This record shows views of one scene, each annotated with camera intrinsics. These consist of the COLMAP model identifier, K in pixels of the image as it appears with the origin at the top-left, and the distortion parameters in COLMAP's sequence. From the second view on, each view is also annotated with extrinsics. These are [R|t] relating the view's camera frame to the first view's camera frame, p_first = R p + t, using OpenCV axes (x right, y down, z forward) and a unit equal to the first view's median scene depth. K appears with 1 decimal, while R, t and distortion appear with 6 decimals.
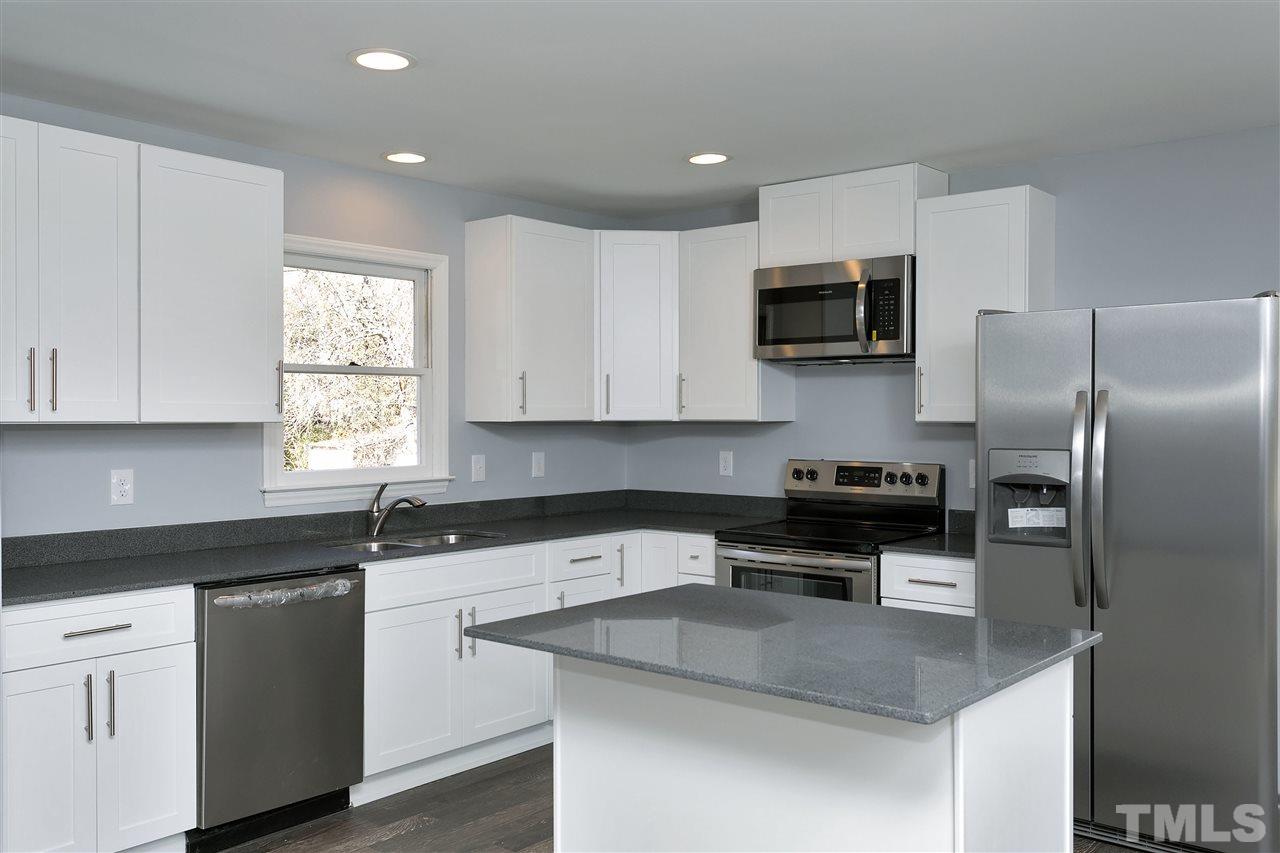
lens RADIAL K [[1104.1, 0, 622.7], [0, 1104.1, 426.2], [0, 0, 1]] dist [0.004519, 0.000989]
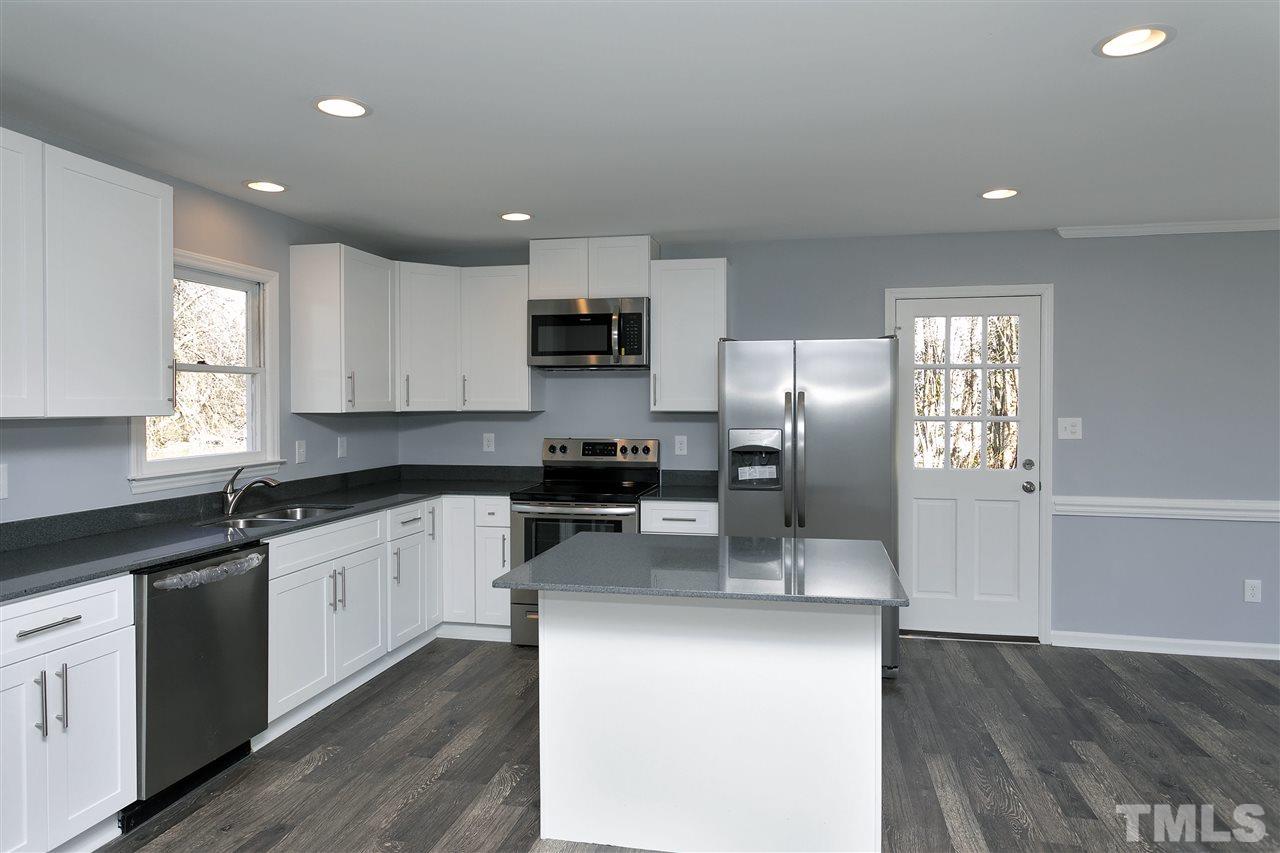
lens RADIAL K [[784.3, 0, 651.9], [0, 784.3, 419.3], [0, 0, 1]] dist [-0.000884, -0.000769]
pose [[0.876170, -0.011245, 0.481871, -0.234490], [0.006815, 0.999917, 0.010943, -0.004602], [-0.481954, -0.006304, 0.876174, 0.081925]]
